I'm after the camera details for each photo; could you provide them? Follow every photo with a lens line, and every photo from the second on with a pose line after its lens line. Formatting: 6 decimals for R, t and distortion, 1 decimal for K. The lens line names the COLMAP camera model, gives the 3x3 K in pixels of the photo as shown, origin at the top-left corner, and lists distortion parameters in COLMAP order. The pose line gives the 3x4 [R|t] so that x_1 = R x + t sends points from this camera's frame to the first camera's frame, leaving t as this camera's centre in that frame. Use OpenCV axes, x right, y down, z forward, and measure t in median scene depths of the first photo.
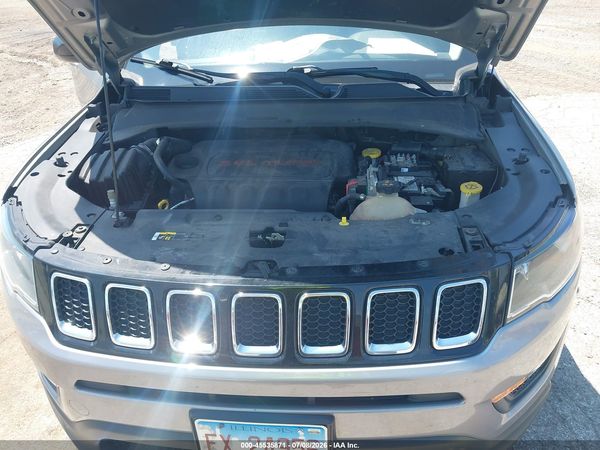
lens RADIAL K [[480.6, 0, 293.3], [0, 480.6, 229.4], [0, 0, 1]] dist [-0.006767, -0.011252]
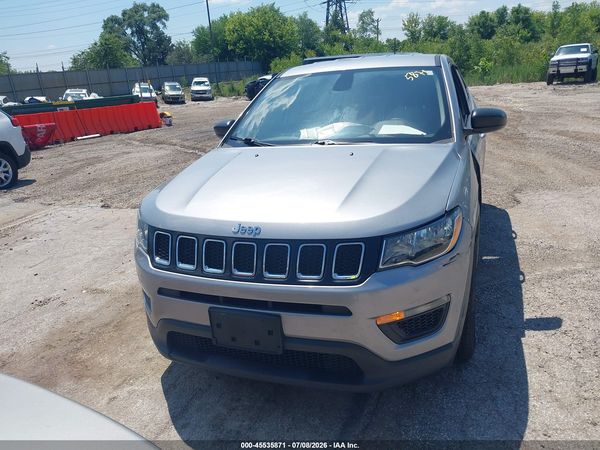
lens RADIAL K [[476.6, 0, 298.1], [0, 476.6, 223.2], [0, 0, 1]] dist [0.004760, 0.004265]
pose [[0.961347, 0.054546, -0.269883, 0.590858], [-0.108678, 0.975768, -0.189909, 0.369261], [0.252985, 0.211899, 0.943980, -0.714953]]
